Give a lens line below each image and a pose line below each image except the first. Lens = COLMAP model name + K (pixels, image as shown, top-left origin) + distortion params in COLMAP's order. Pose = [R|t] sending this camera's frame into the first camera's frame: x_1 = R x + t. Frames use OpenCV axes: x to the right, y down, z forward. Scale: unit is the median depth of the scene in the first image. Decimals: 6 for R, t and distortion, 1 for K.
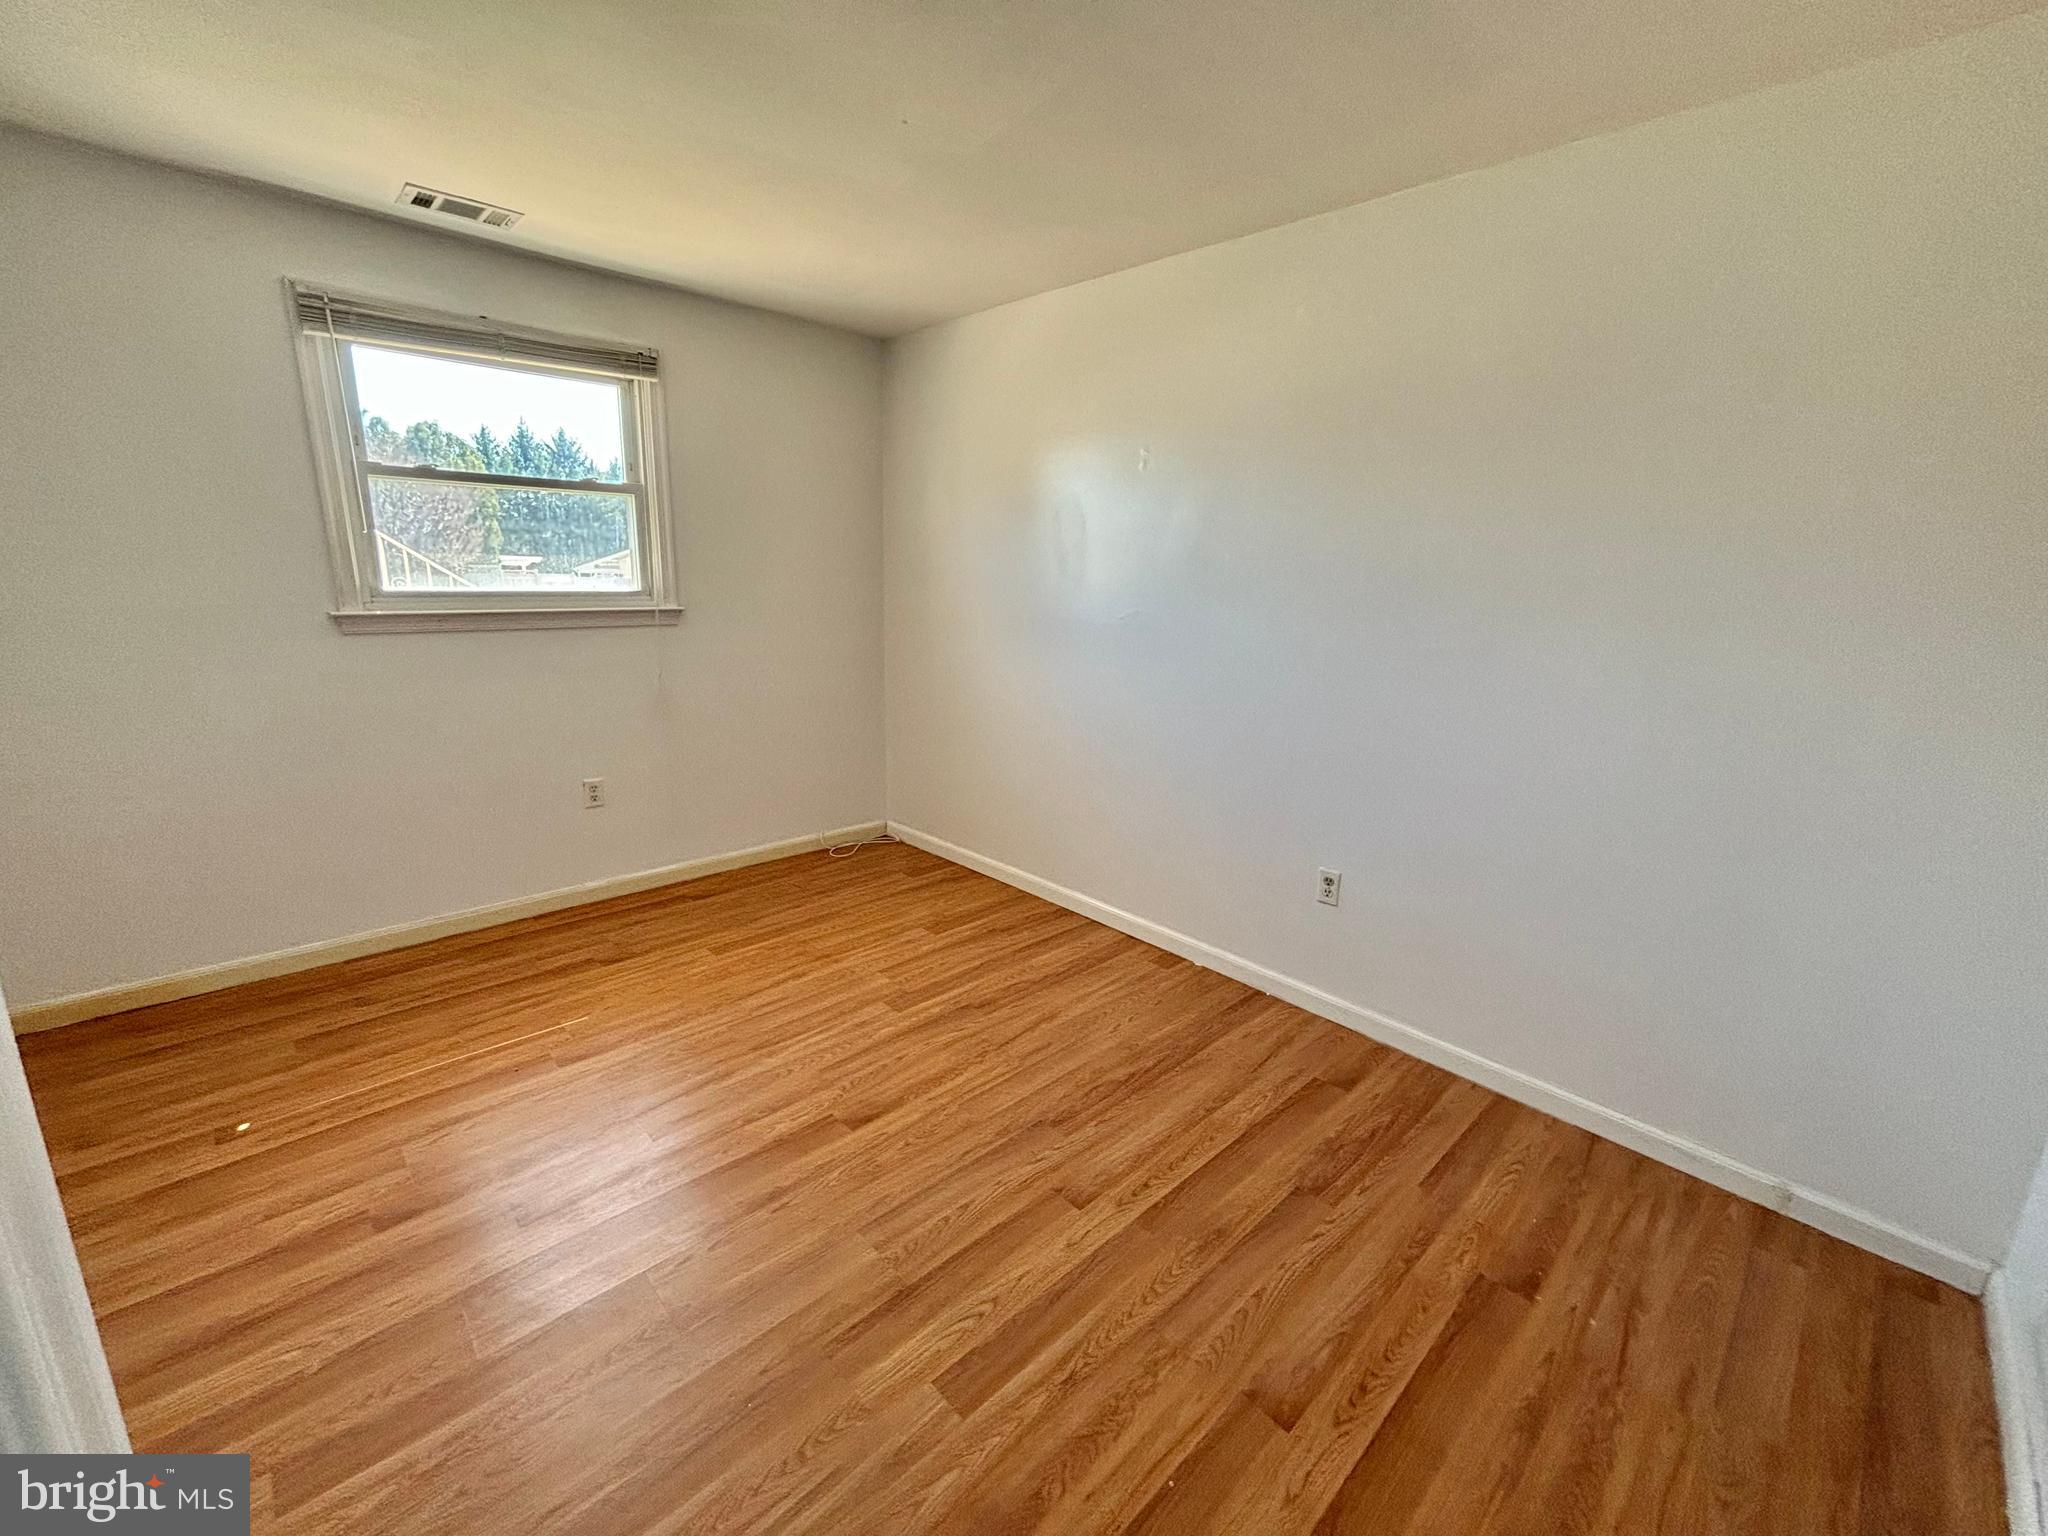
lens RADIAL K [[830.4, 0, 1025.4], [0, 830.4, 762.9], [0, 0, 1]] dist [0.003155, -0.000529]
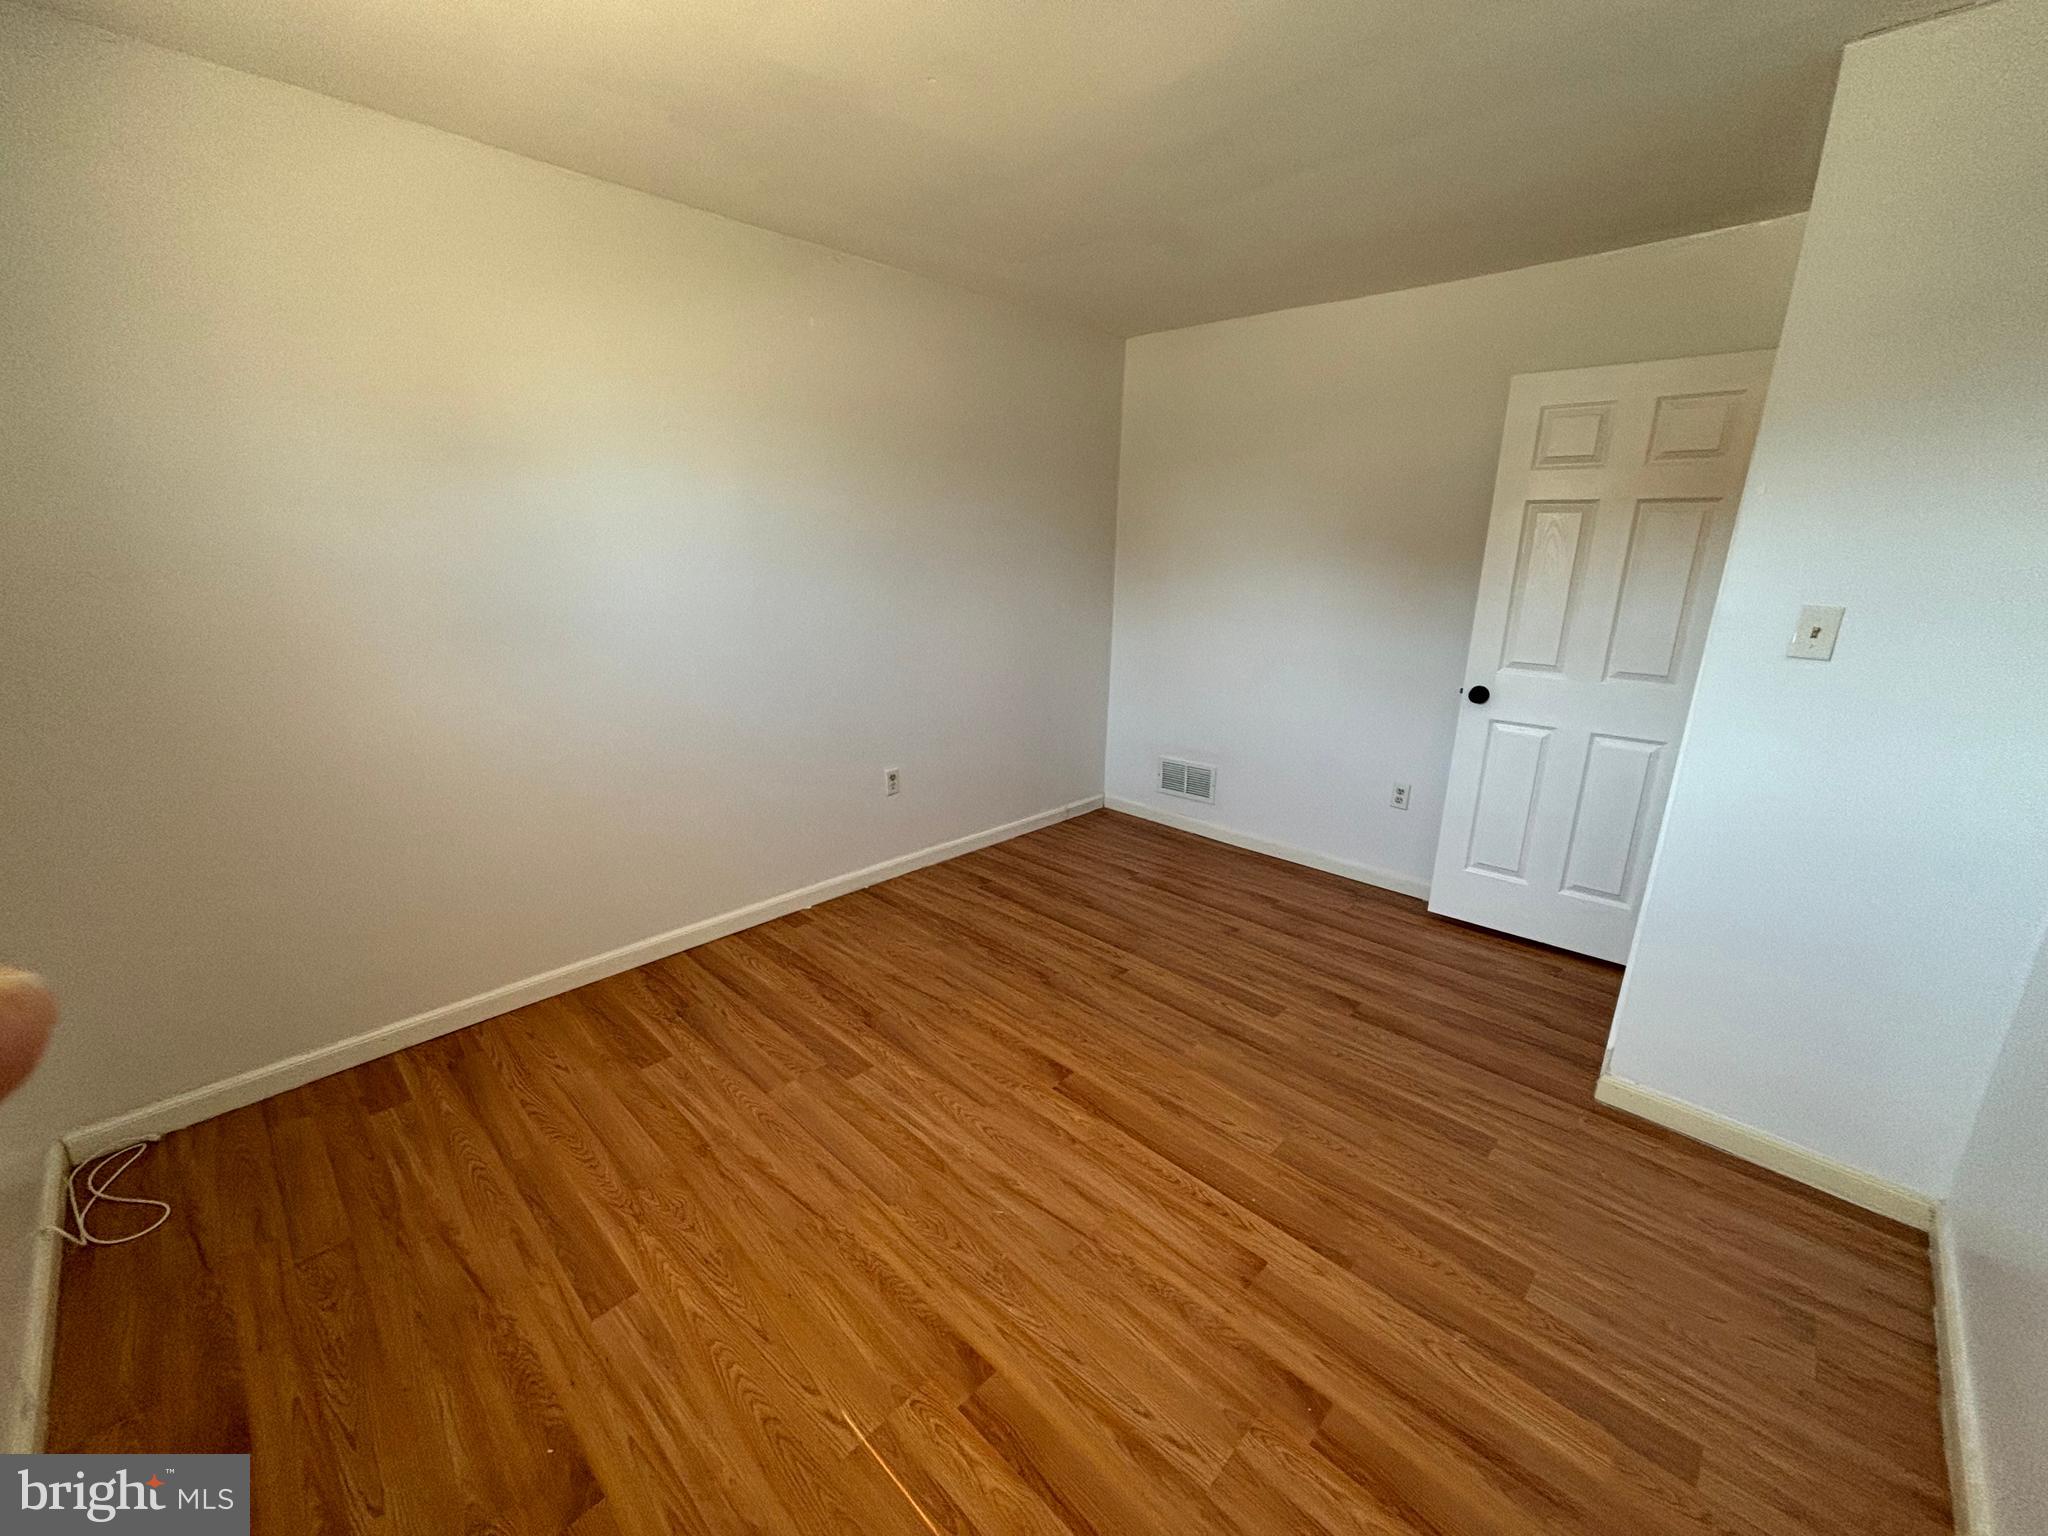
lens RADIAL K [[830.4, 0, 1011.0], [0, 830.4, 754.5], [0, 0, 1]] dist [0.003155, -0.000529]
pose [[-0.032160, -0.280749, 0.959242, -0.924264], [0.215694, 0.935174, 0.280936, -0.229012], [-0.975931, 0.215938, 0.030480, 0.766016]]
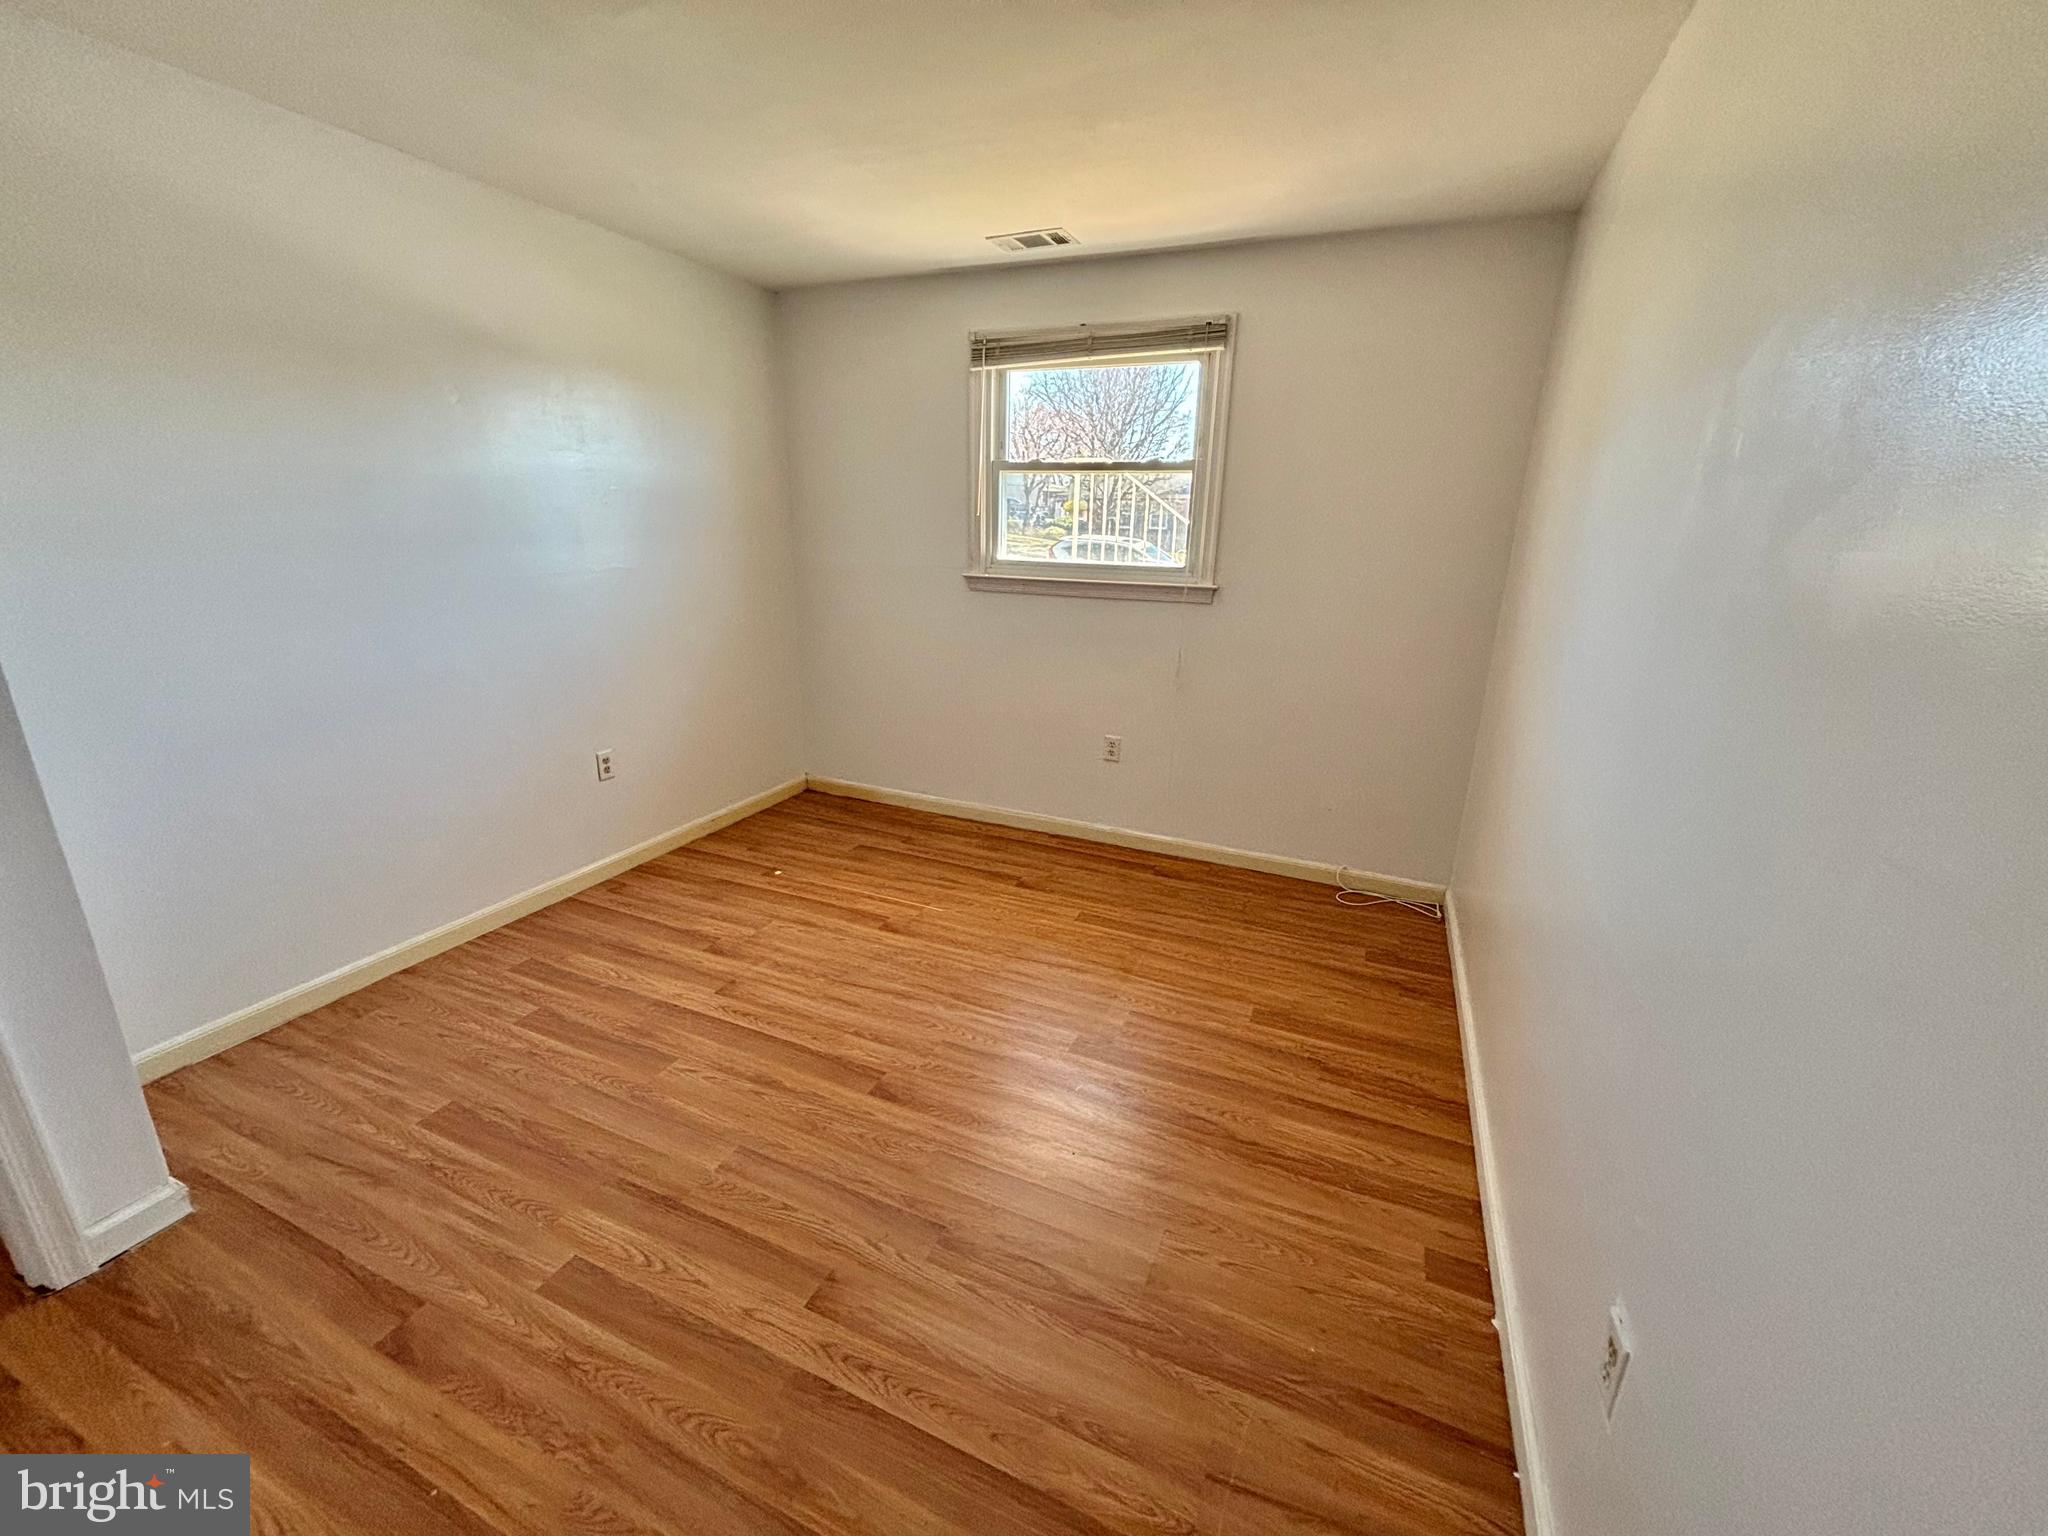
lens RADIAL K [[830.4, 0, 1018.9], [0, 830.4, 768.8], [0, 0, 1]] dist [0.003155, -0.000529]
pose [[0.388549, 0.252887, -0.886046, 0.541864], [-0.224653, 0.958582, 0.175075, -0.132856], [0.893622, 0.131028, 0.429268, 0.538335]]
